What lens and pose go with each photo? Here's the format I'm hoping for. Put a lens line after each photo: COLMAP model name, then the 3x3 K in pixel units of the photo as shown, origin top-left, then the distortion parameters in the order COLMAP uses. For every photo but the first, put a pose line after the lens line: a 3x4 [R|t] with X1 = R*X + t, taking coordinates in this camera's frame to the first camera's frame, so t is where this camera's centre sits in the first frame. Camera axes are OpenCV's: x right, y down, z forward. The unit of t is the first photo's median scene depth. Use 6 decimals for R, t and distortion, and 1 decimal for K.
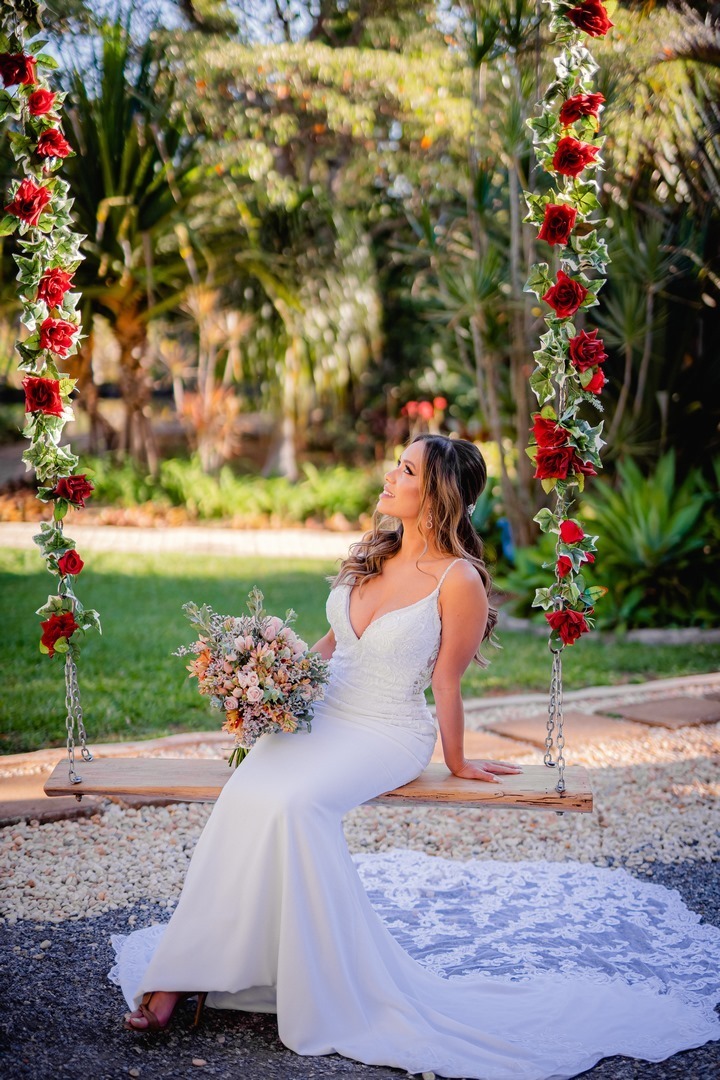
lens RADIAL K [[1464.4, 0, 366.6], [0, 1464.4, 536.0], [0, 0, 1]] dist [-0.008254, 0.010270]
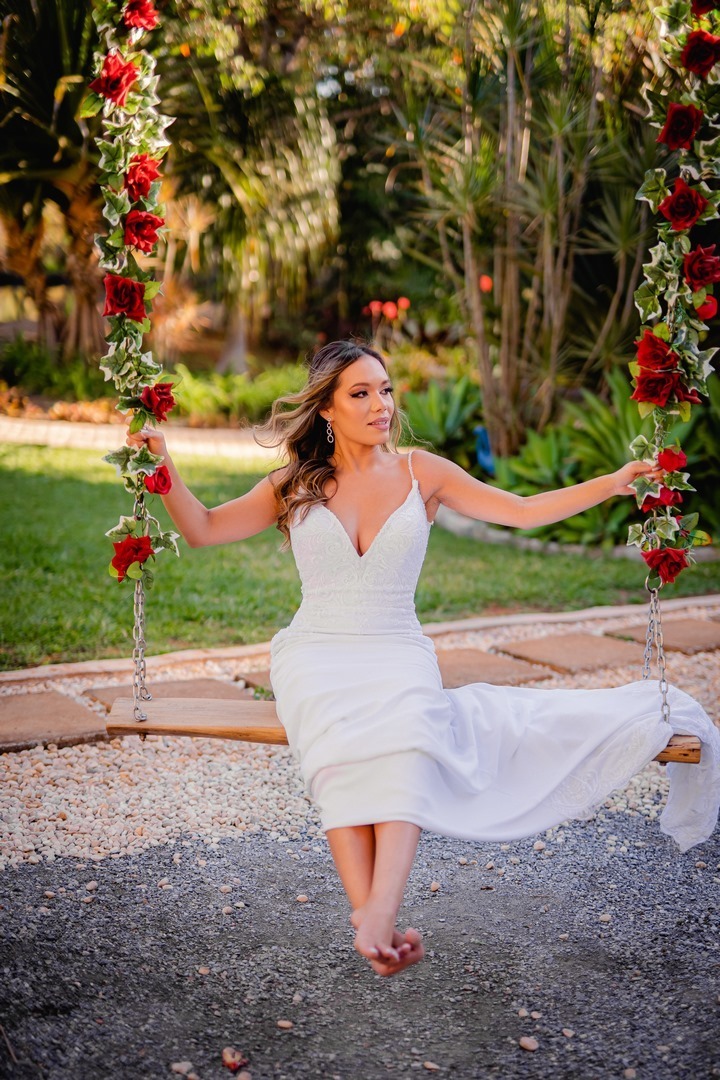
lens RADIAL K [[1464.4, 0, 366.6], [0, 1464.4, 536.0], [0, 0, 1]] dist [-0.008254, 0.010270]
pose [[0.998182, 0.024402, 0.055107, -0.084013], [-0.028236, 0.997155, 0.069896, -0.012294], [-0.053245, -0.071325, 0.996031, 0.060650]]
